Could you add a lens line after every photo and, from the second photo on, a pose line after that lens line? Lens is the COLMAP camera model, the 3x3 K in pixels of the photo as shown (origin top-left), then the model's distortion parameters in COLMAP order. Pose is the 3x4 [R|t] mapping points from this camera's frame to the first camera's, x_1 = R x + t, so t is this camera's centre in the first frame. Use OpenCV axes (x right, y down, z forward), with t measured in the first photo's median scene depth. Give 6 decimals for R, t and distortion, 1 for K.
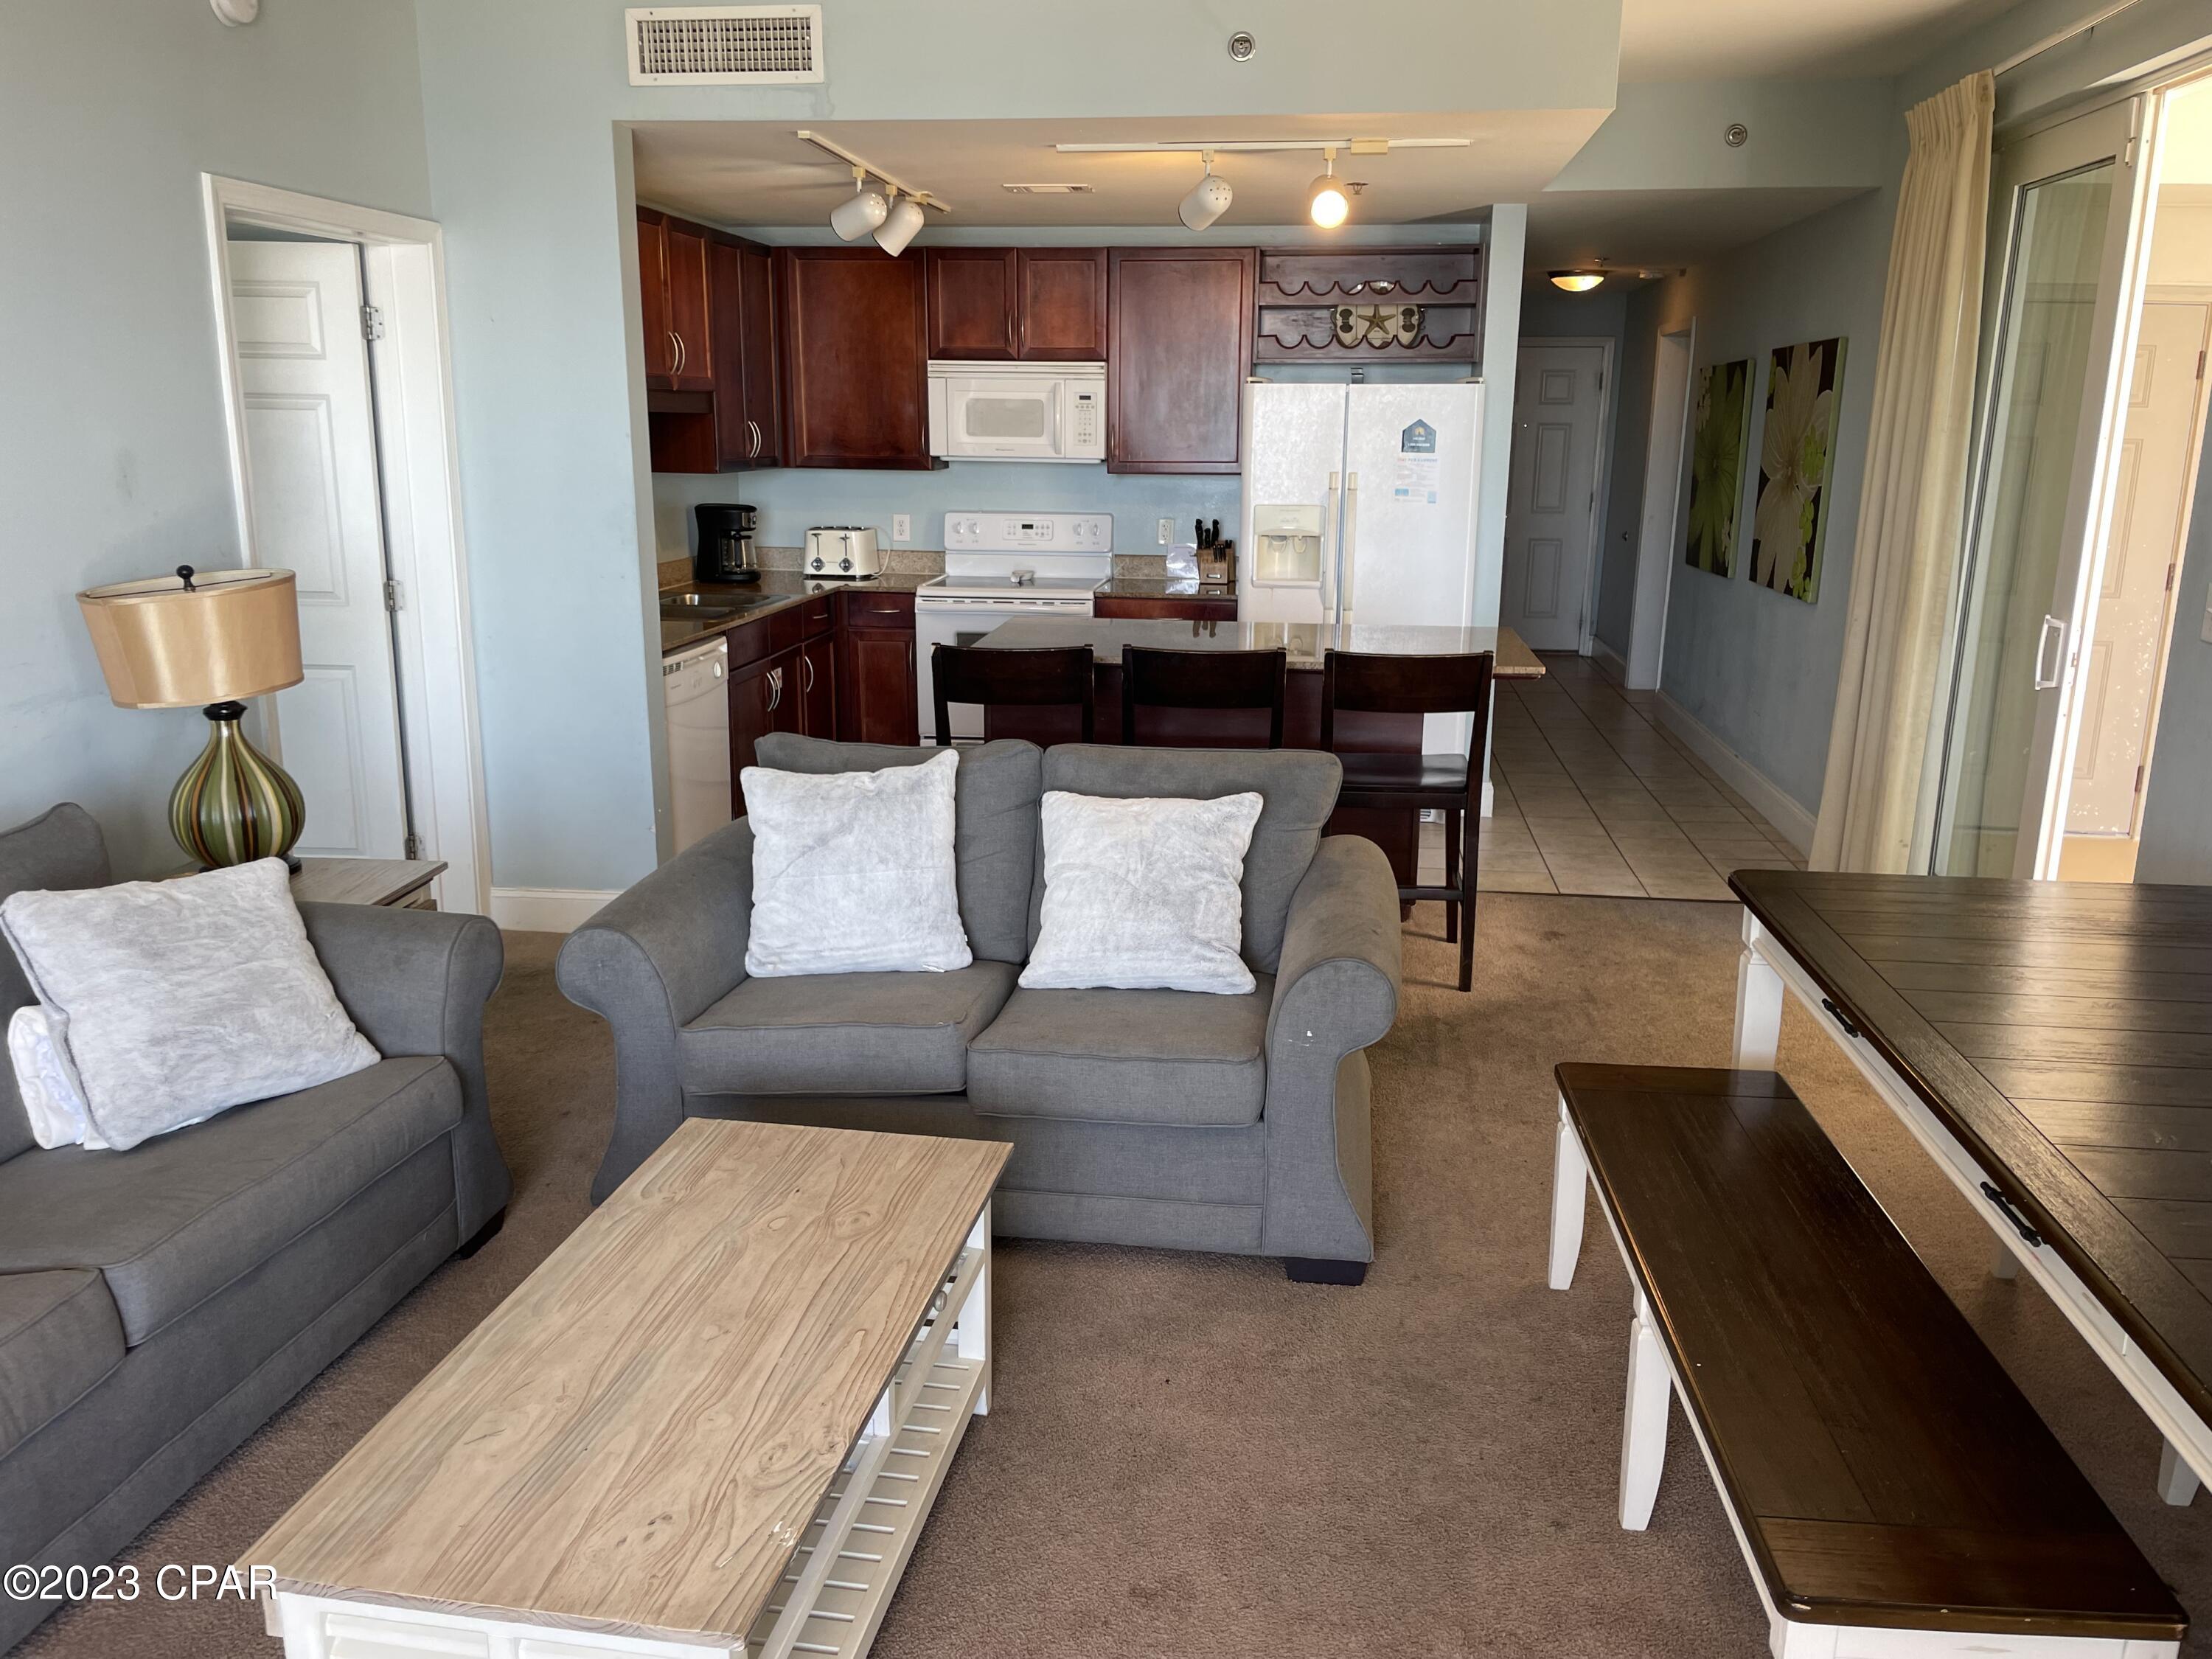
lens RADIAL K [[1680.3, 0, 1123.4], [0, 1680.3, 816.8], [0, 0, 1]] dist [0.100780, -0.139085]
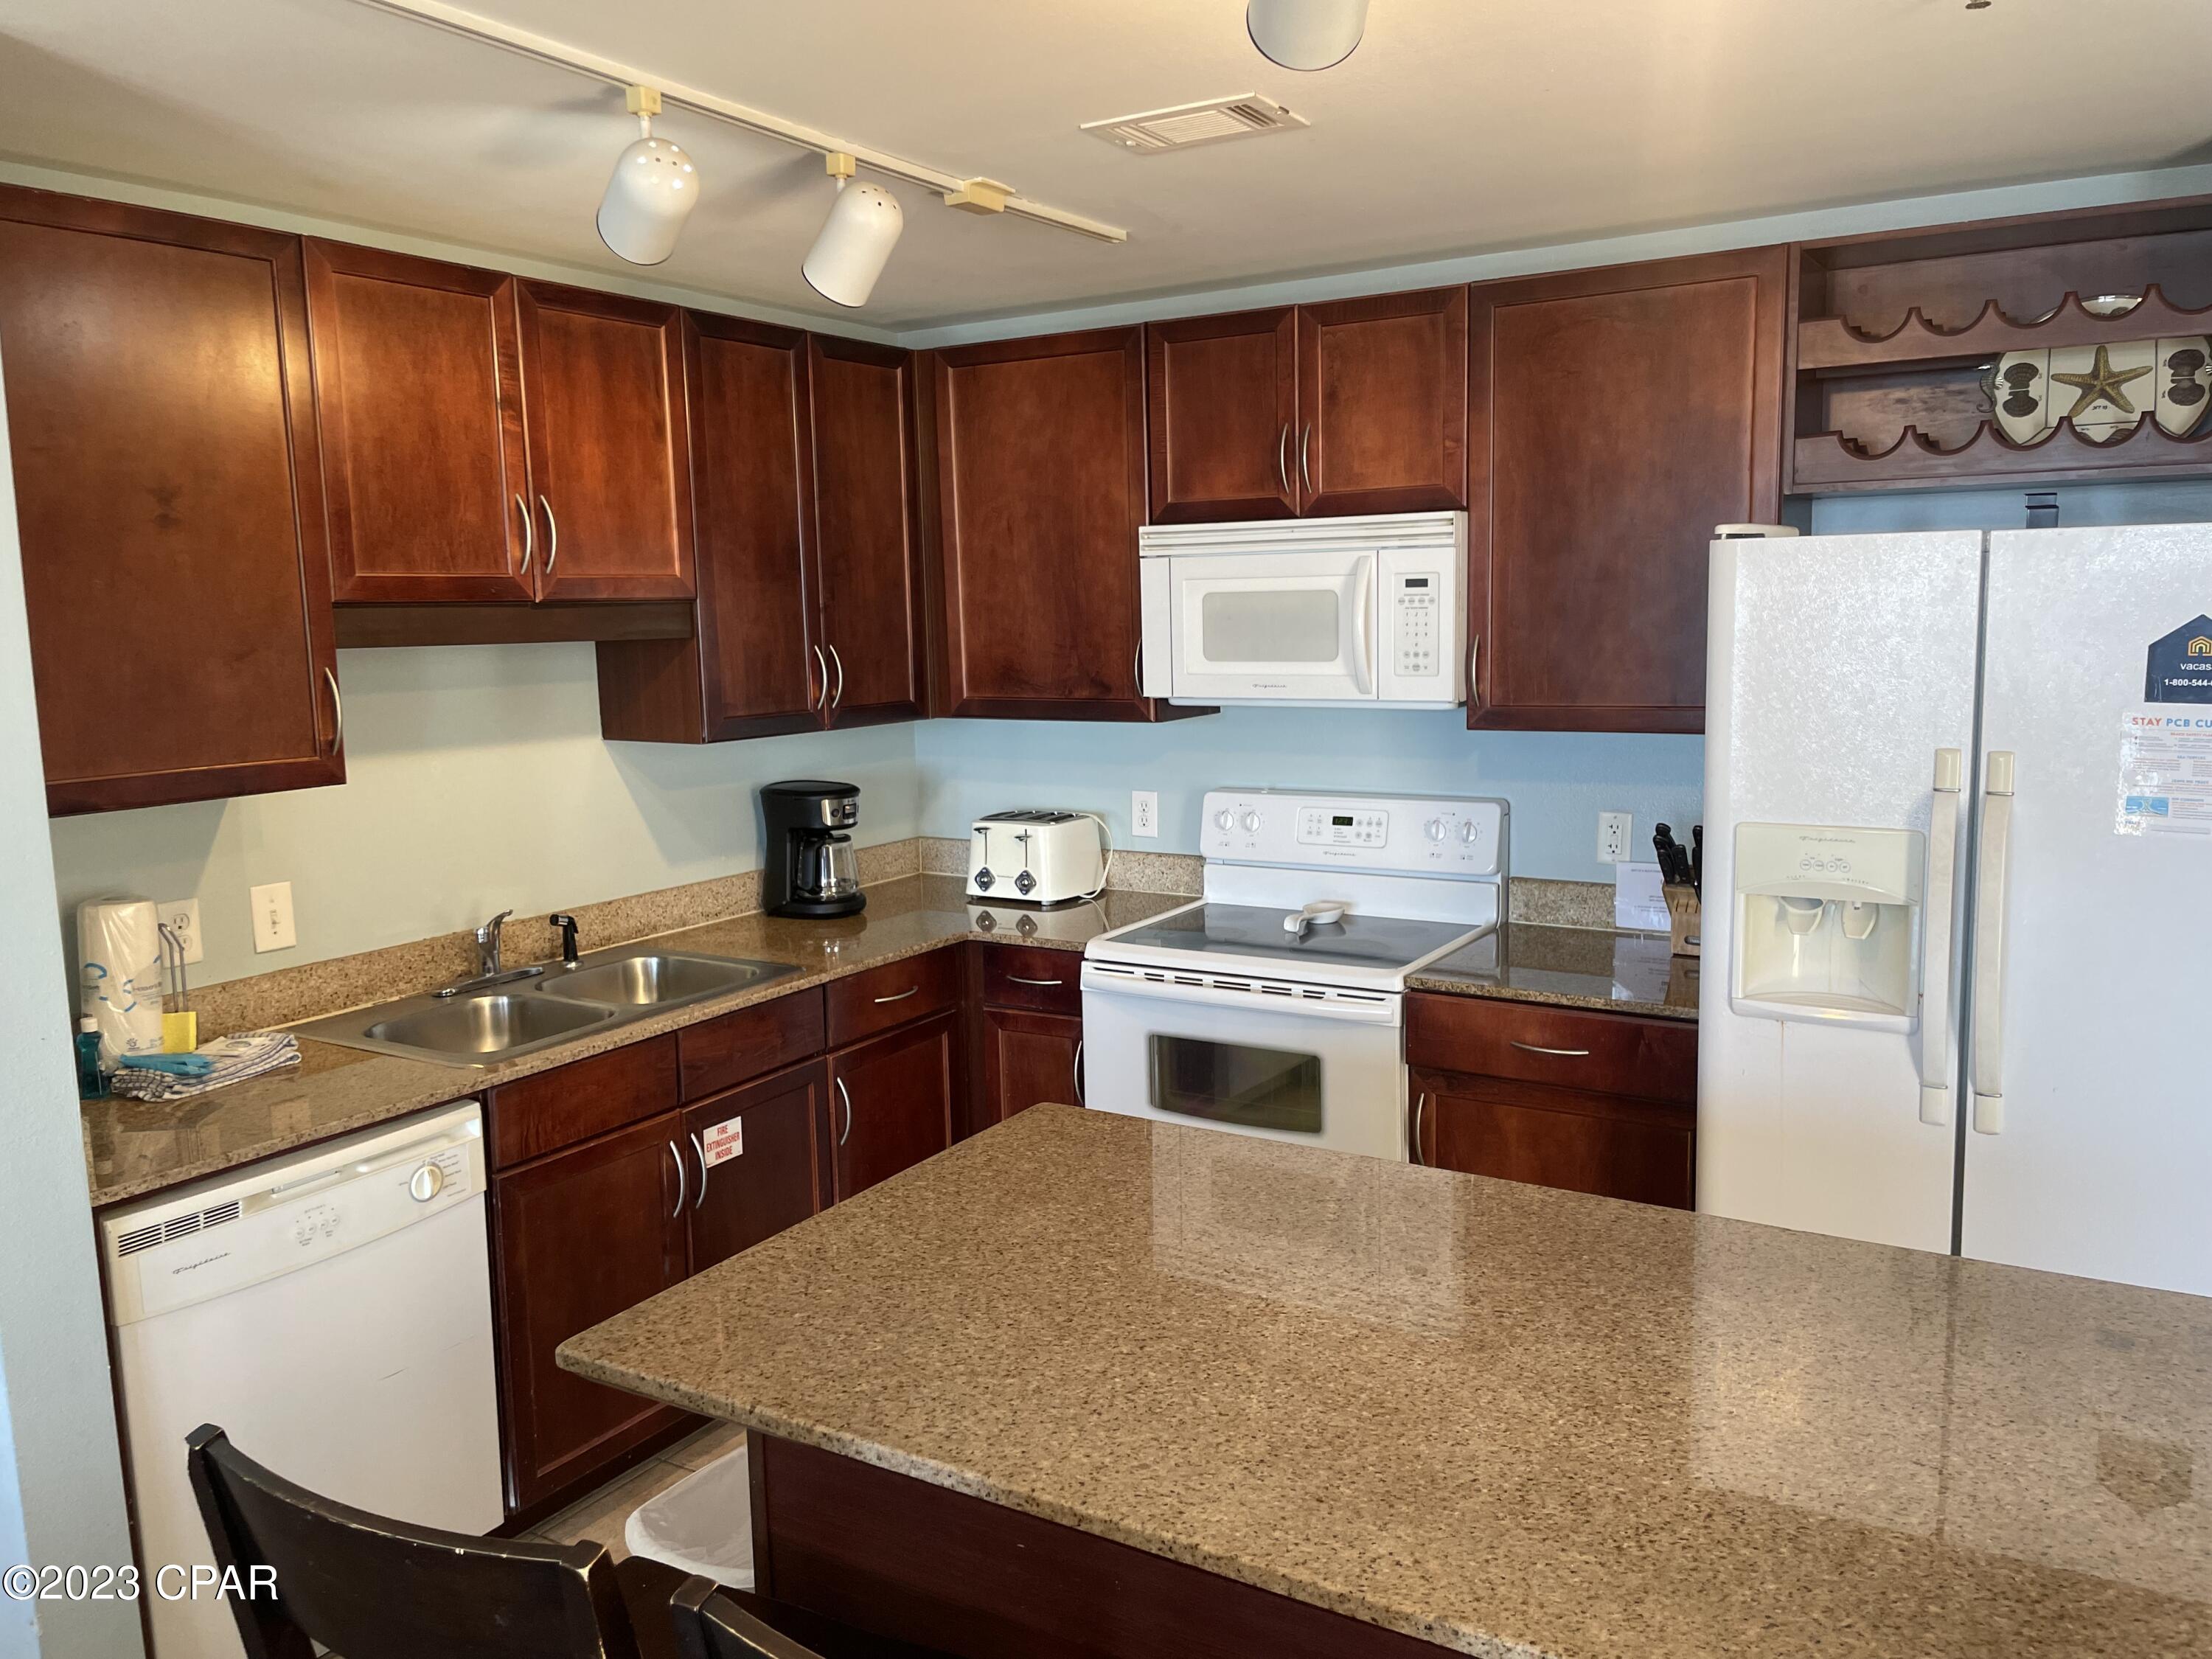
lens RADIAL K [[1671.8, 0, 1116.0], [0, 1671.8, 827.4], [0, 0, 1]] dist [0.085729, -0.124673]
pose [[0.908303, 0.027774, -0.417390, 0.104950], [-0.067266, 0.994506, -0.080204, -0.130475], [0.412869, 0.100925, 0.905181, 0.521268]]
